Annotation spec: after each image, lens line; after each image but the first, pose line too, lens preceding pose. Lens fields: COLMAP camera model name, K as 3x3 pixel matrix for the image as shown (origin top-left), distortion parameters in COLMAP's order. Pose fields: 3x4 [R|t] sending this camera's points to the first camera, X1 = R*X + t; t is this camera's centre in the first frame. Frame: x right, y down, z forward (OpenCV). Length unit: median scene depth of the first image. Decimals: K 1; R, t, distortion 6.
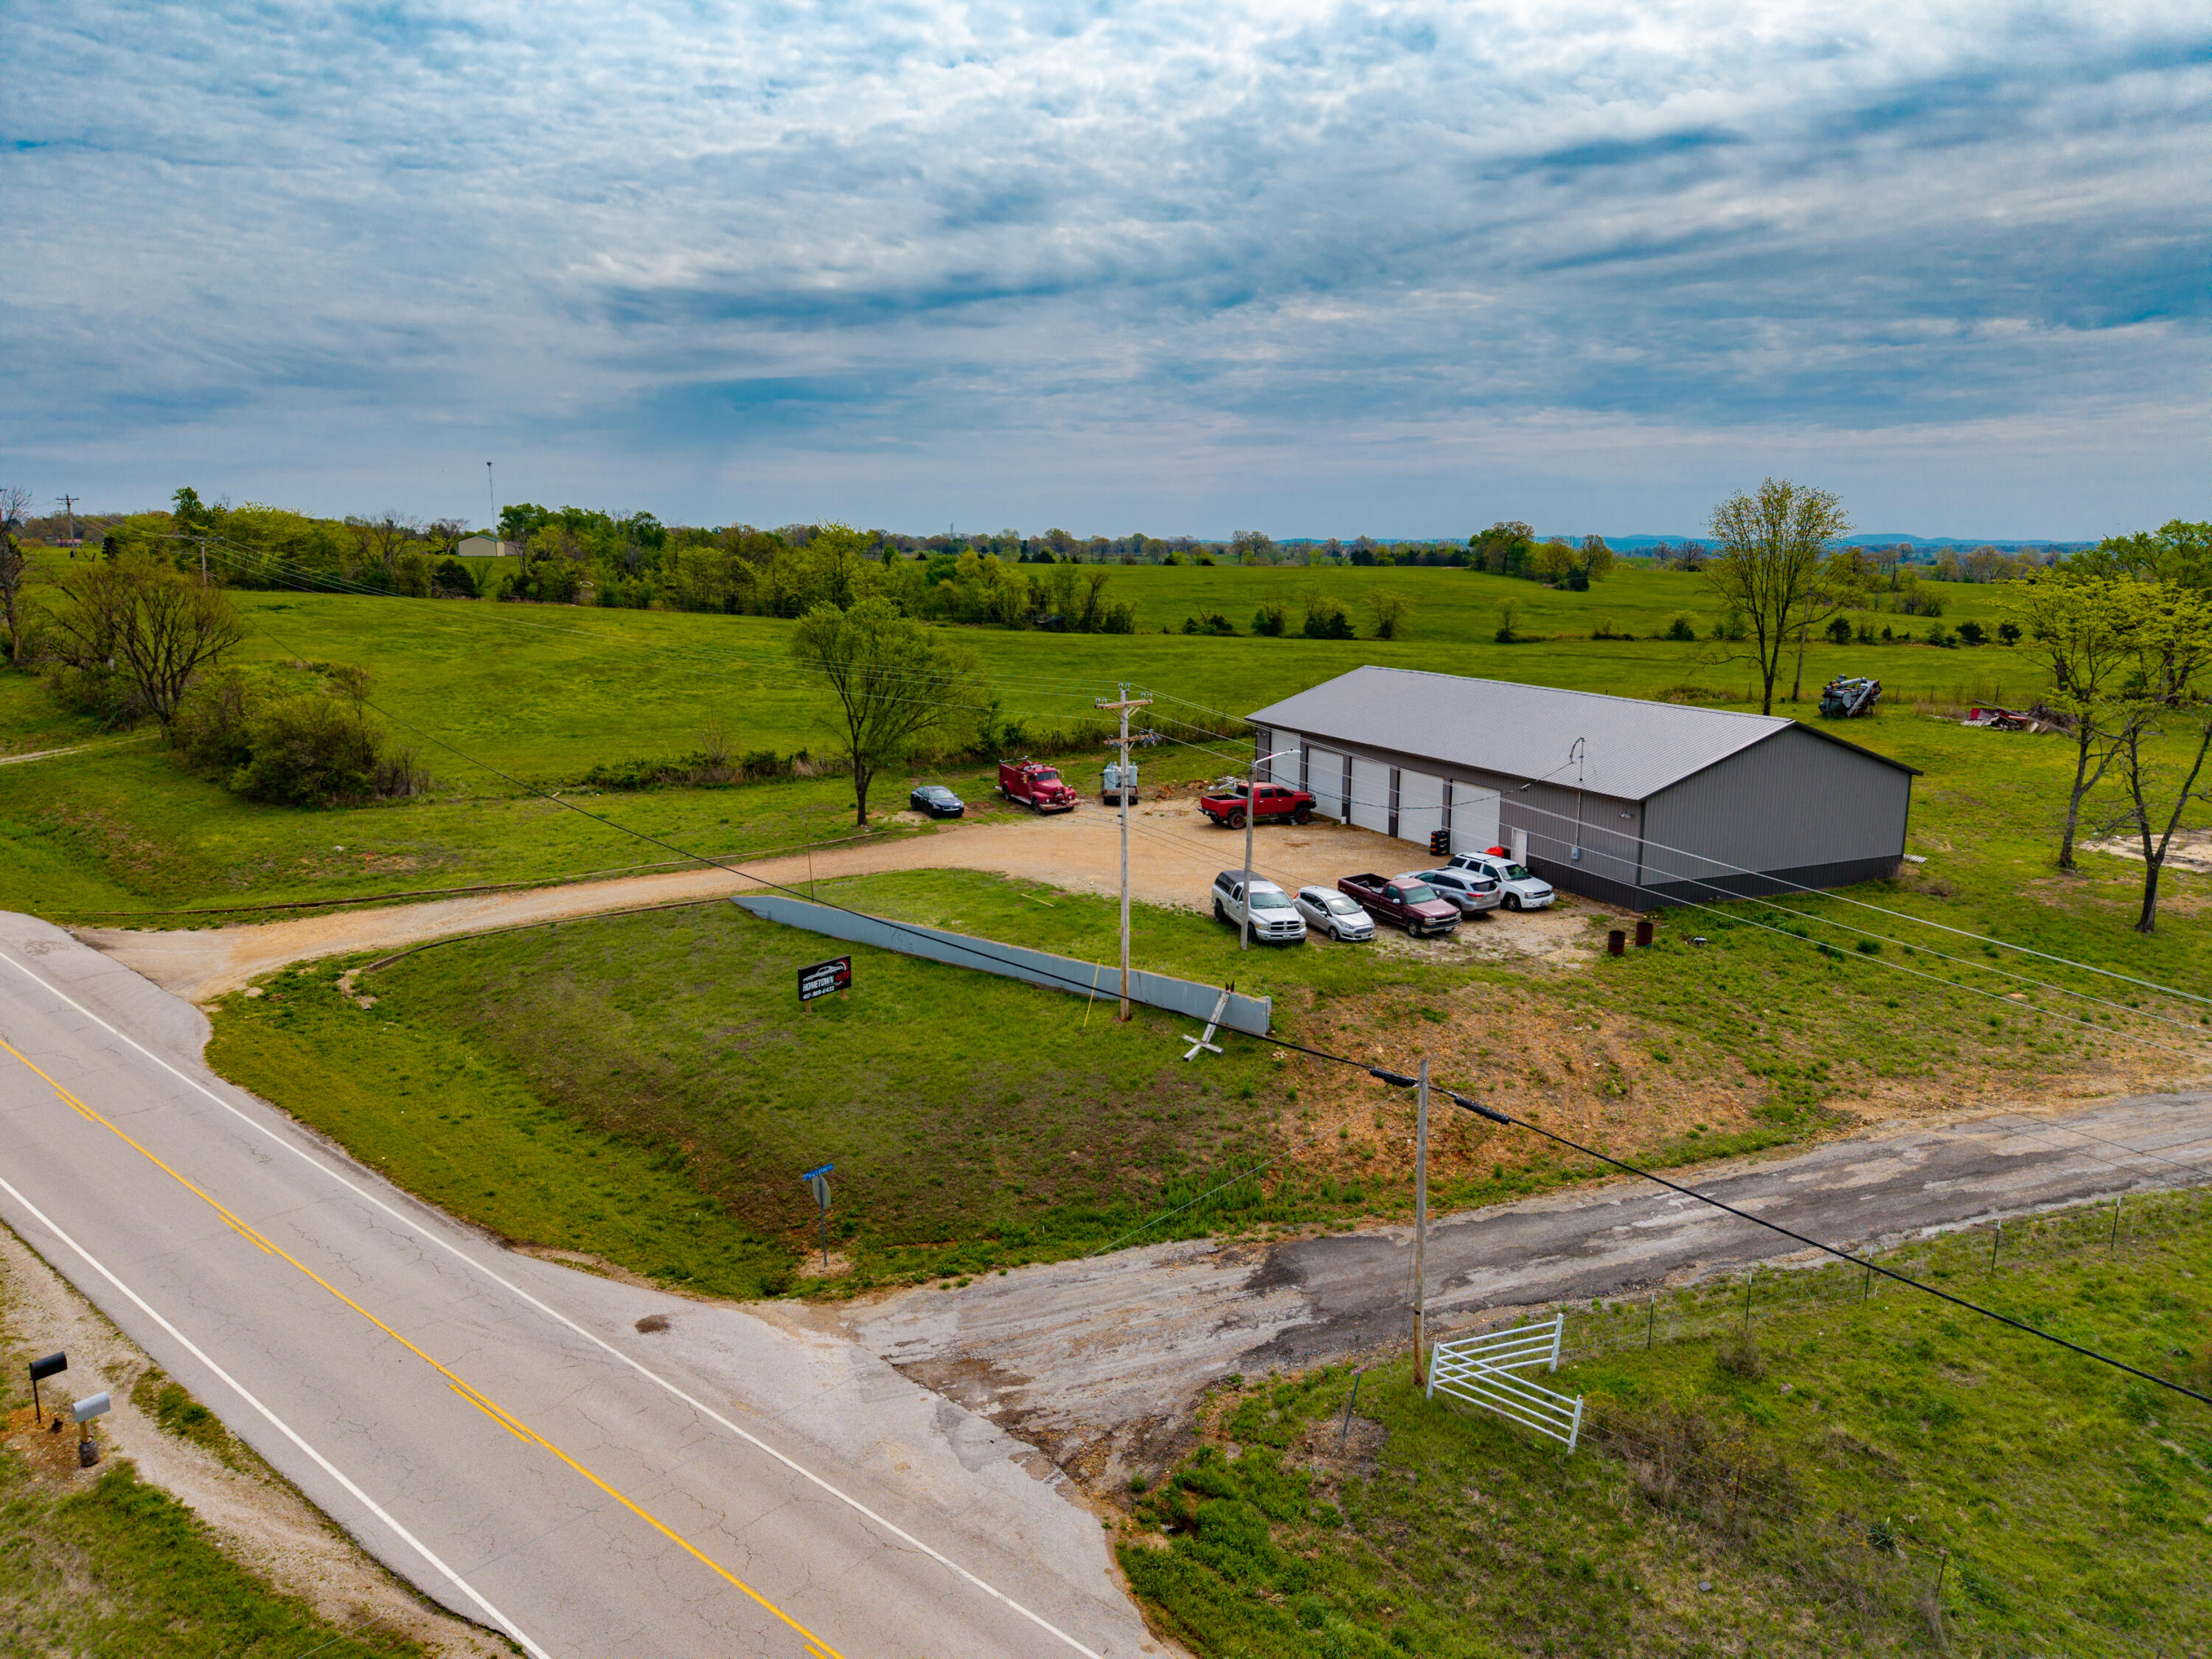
lens RADIAL K [[1482.9, 0, 1104.6], [0, 1482.9, 824.5], [0, 0, 1]] dist [0.011909, -0.009703]
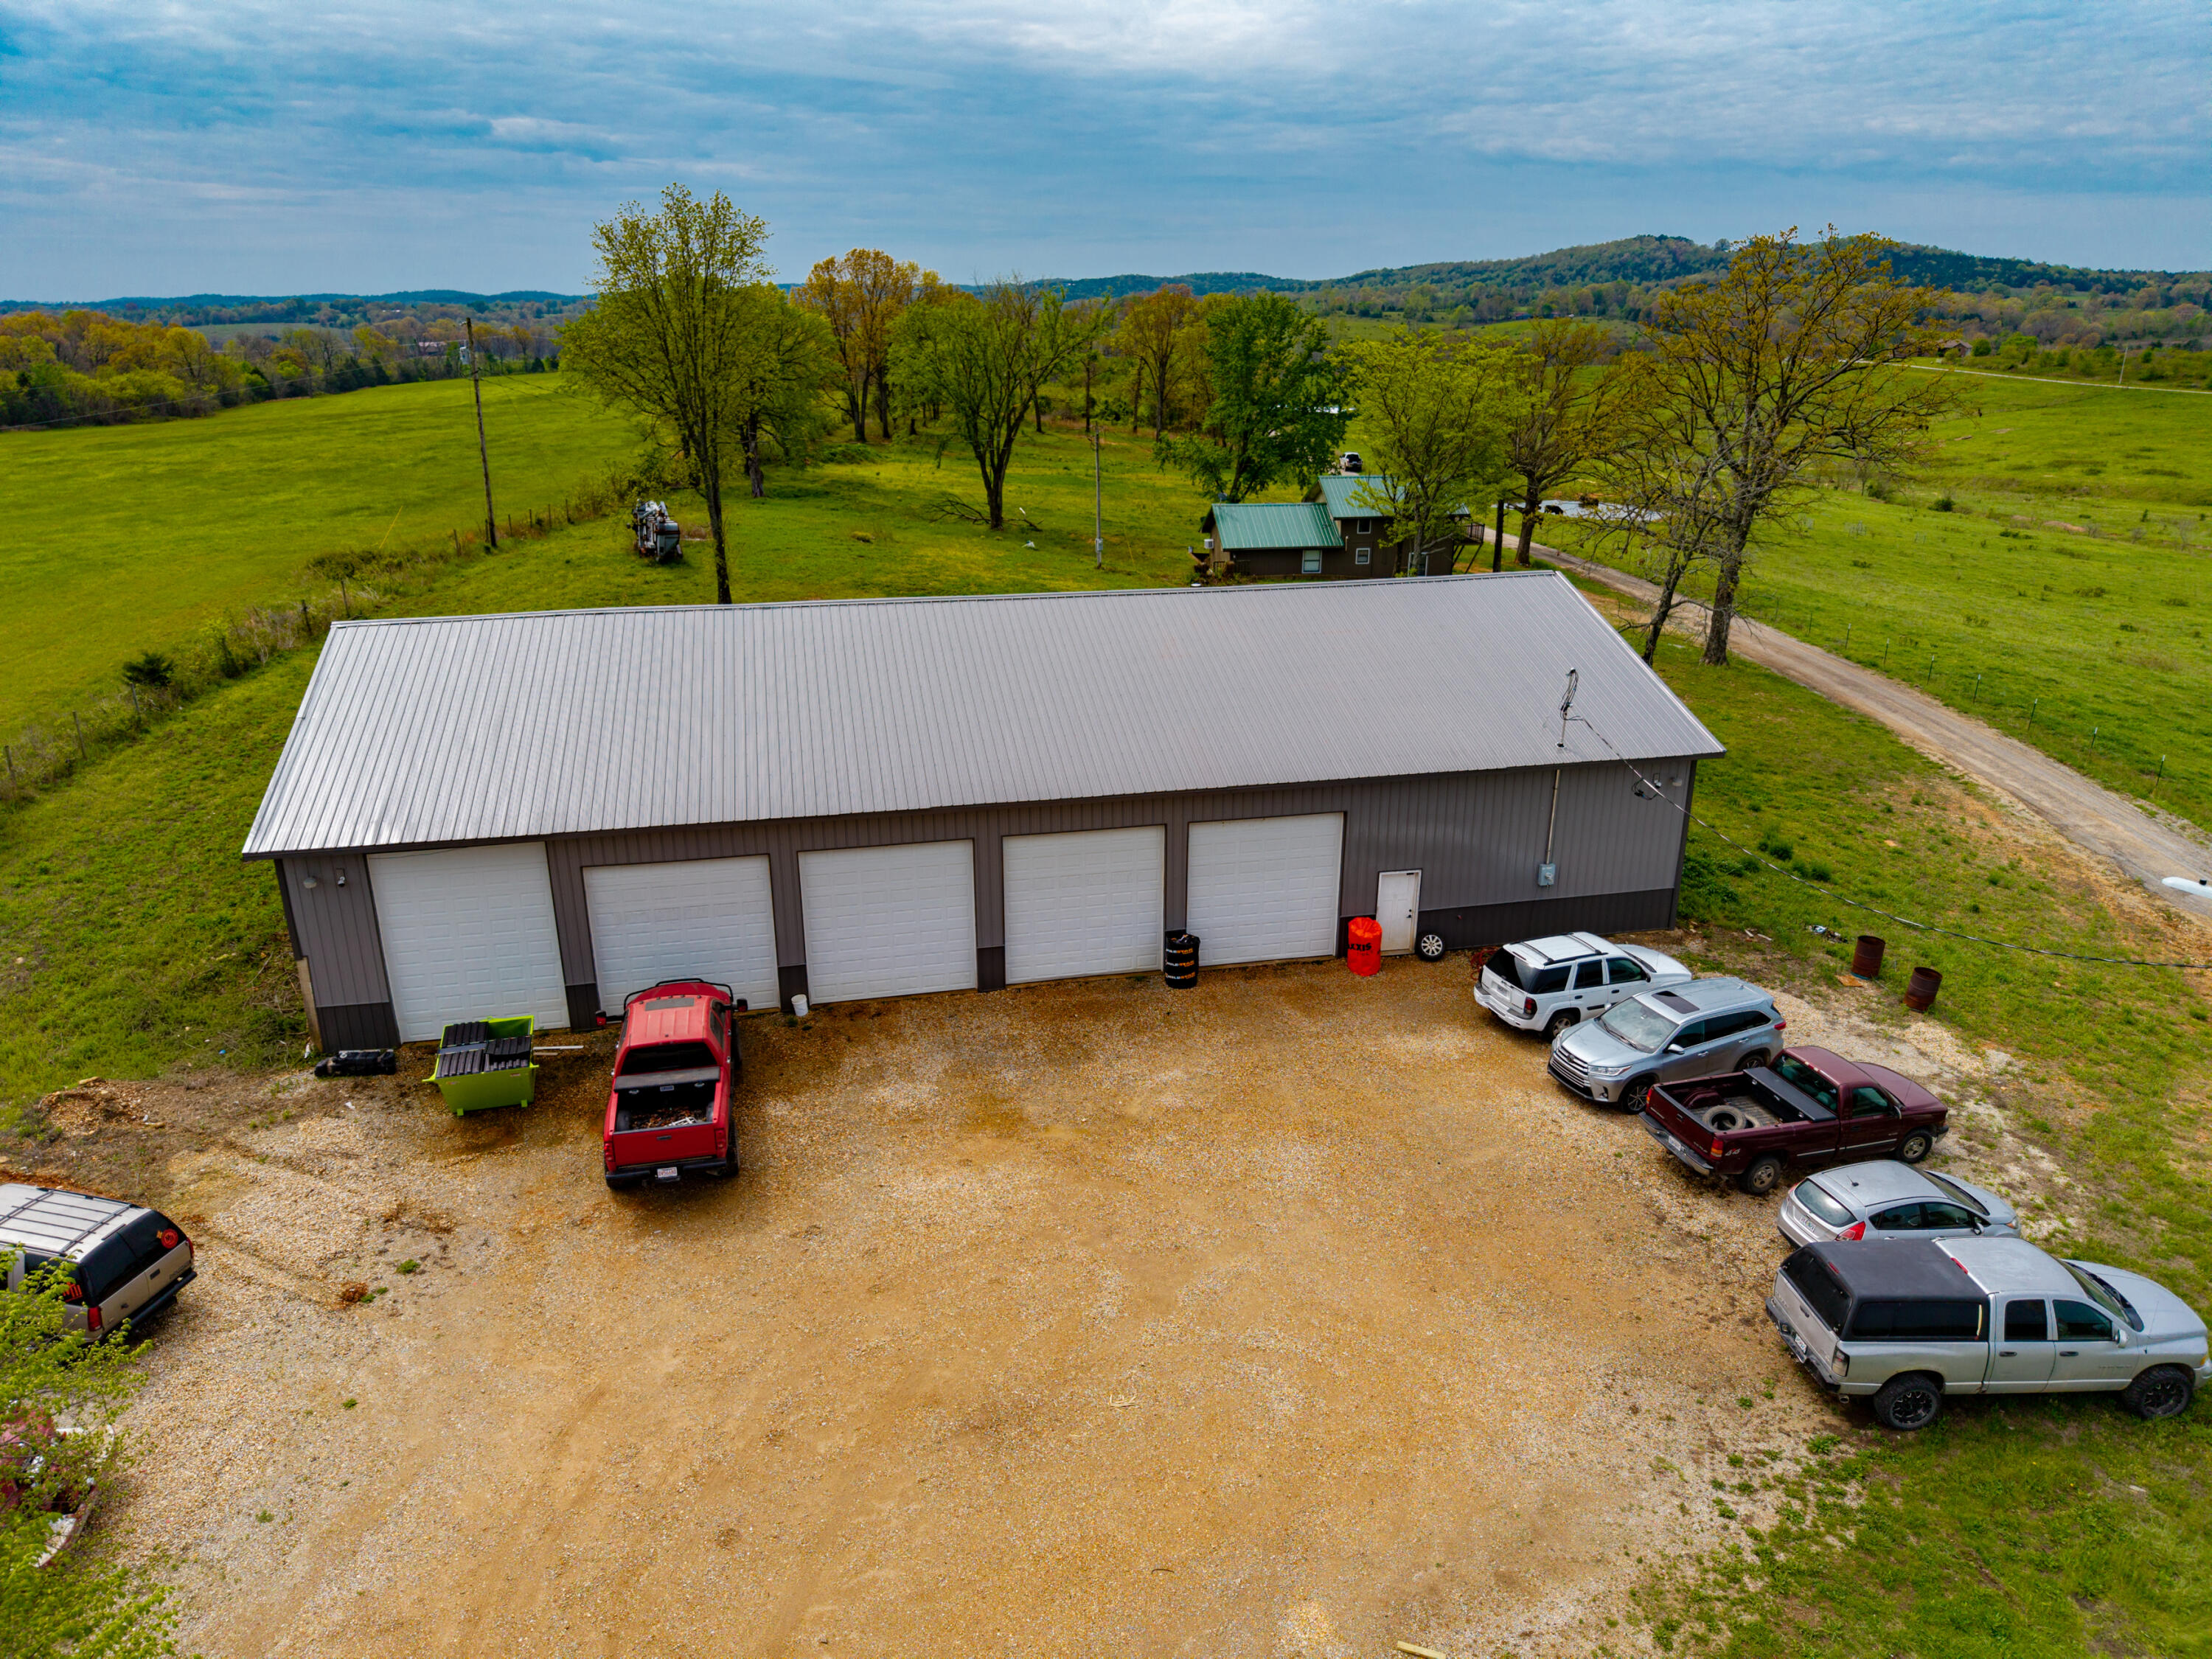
lens RADIAL K [[1482.9, 0, 1104.6], [0, 1482.9, 824.5], [0, 0, 1]] dist [0.011909, -0.009703]
pose [[0.209574, -0.325556, 0.922005, -0.288269], [0.184593, 0.939162, 0.289655, -0.249741], [-0.960211, 0.109491, 0.256919, 1.349163]]
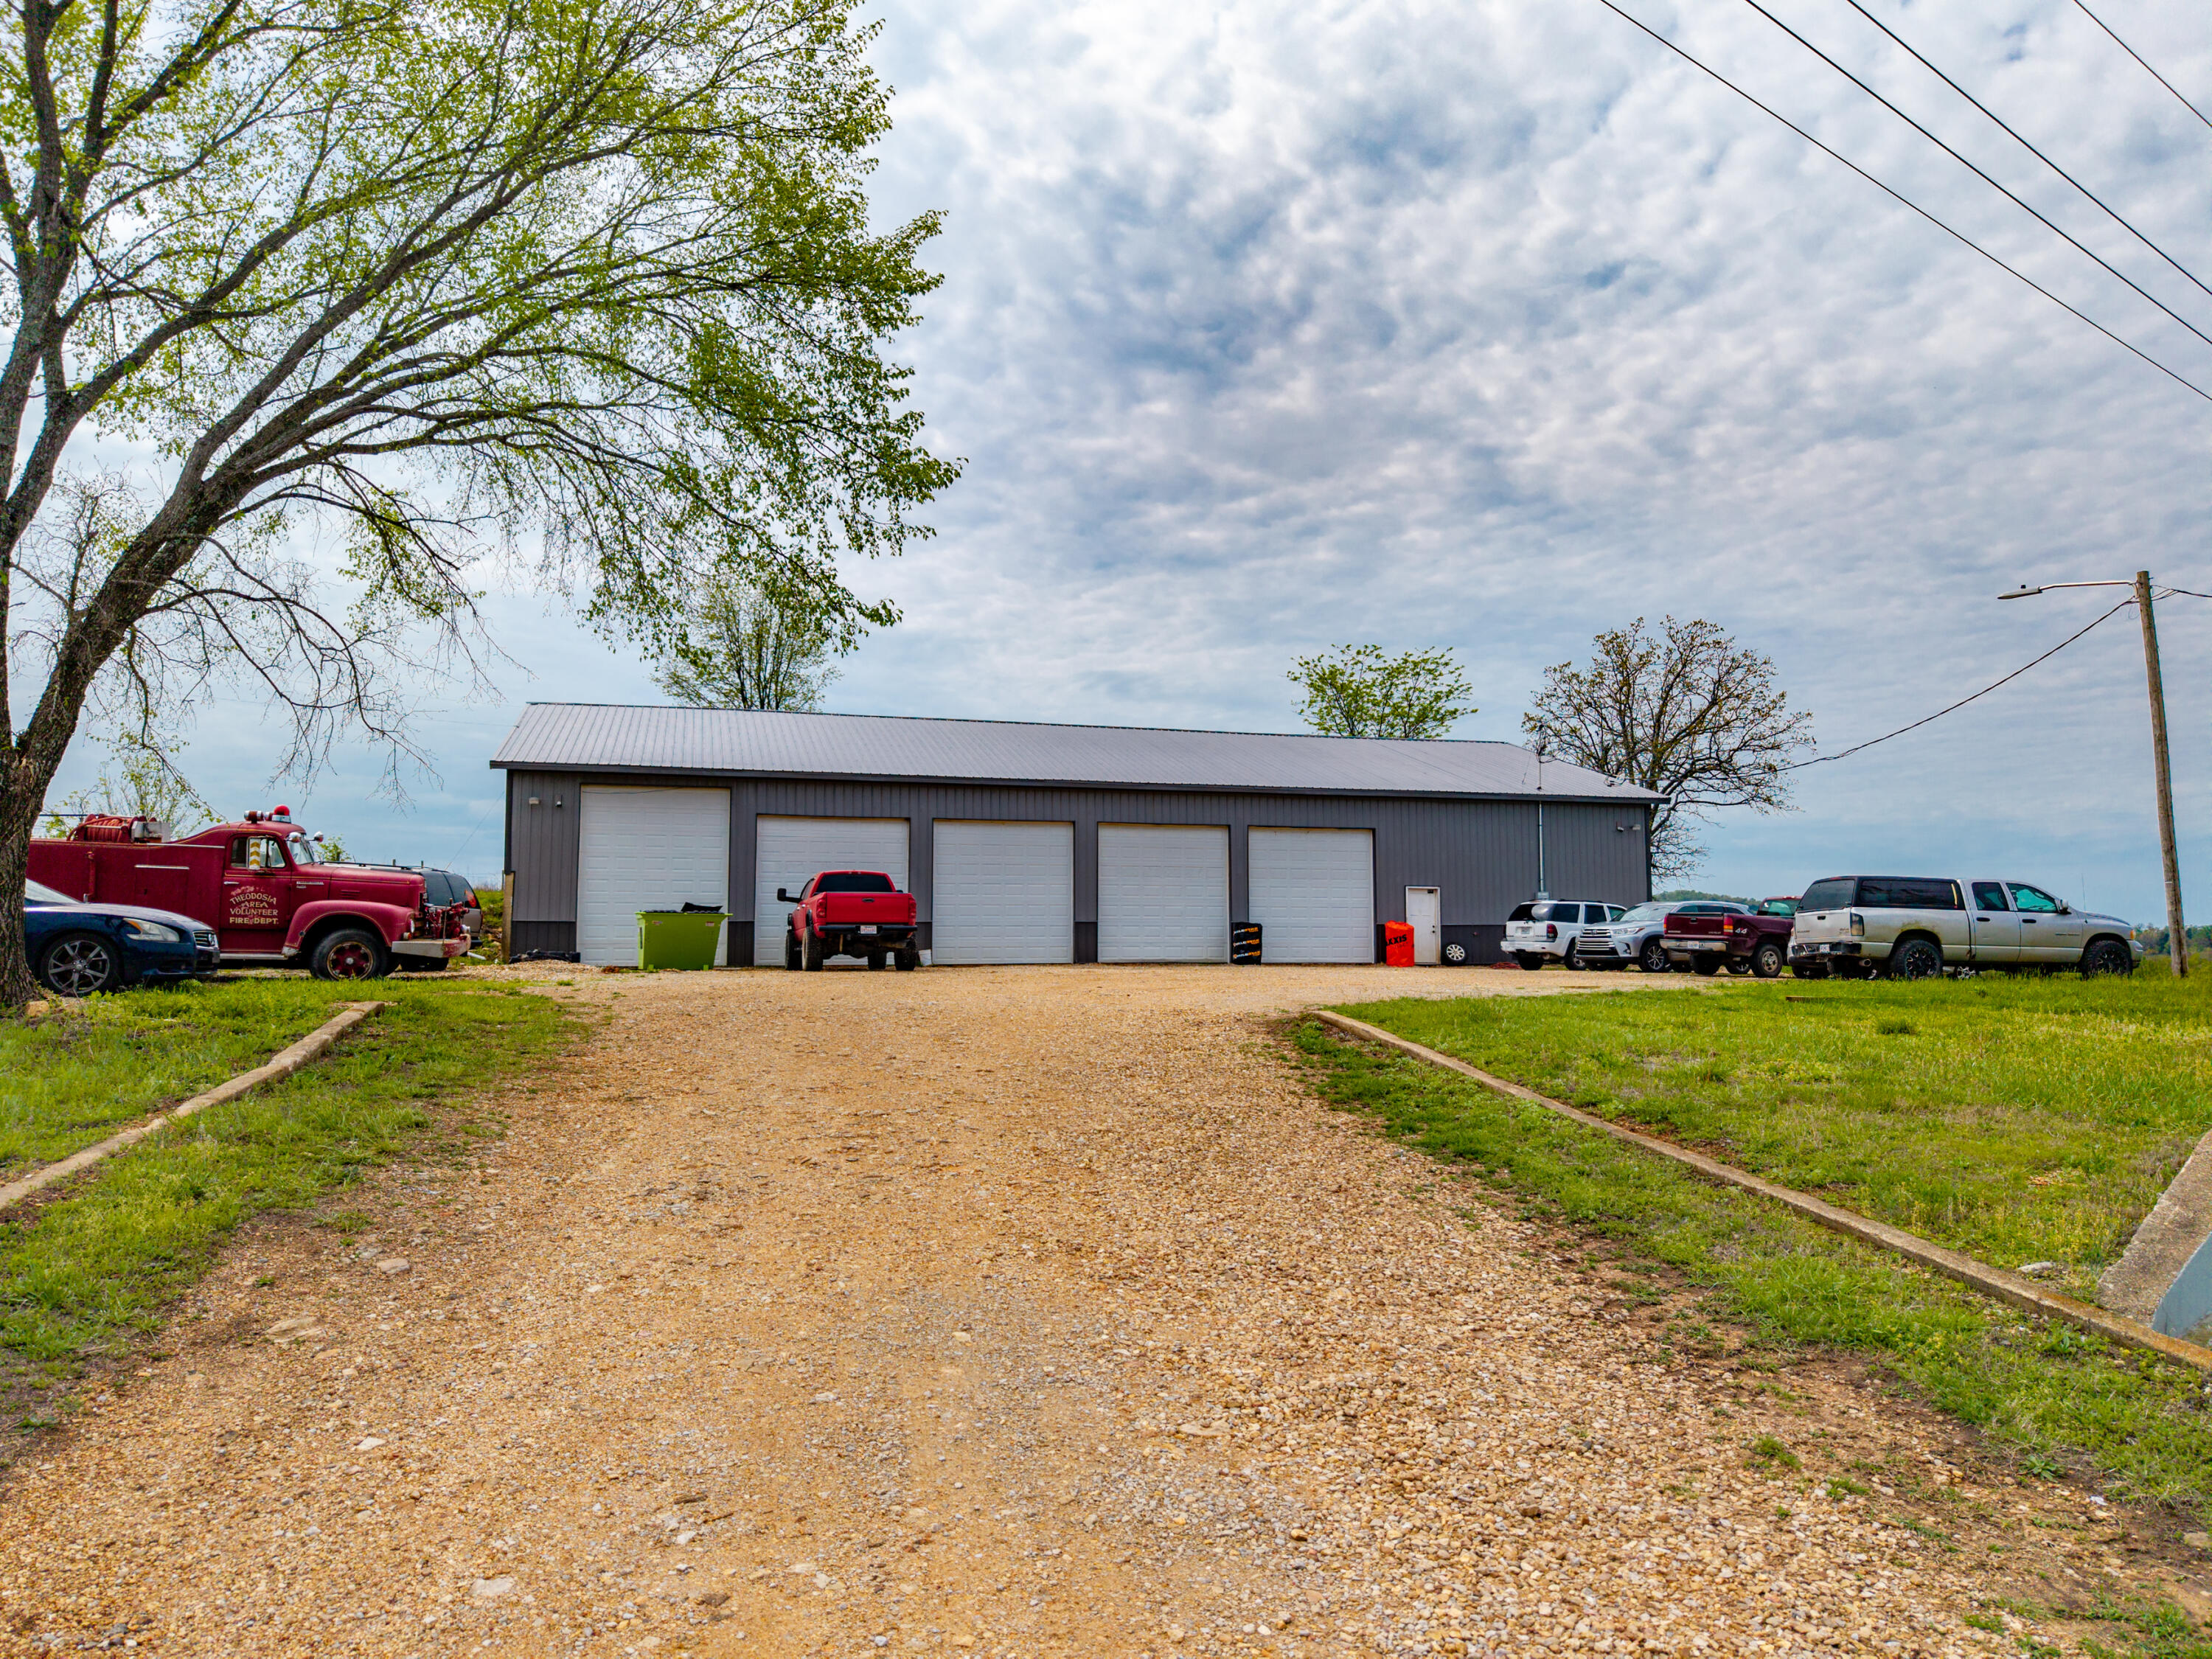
lens RADIAL K [[1446.9, 0, 1098.2], [0, 1446.9, 826.7], [0, 0, 1]] dist [0.075383, -0.192001]
pose [[0.150118, 0.082901, 0.985186, -0.456679], [0.186694, 0.976174, -0.110590, 0.028720], [-0.970881, 0.200530, 0.131064, 1.462199]]
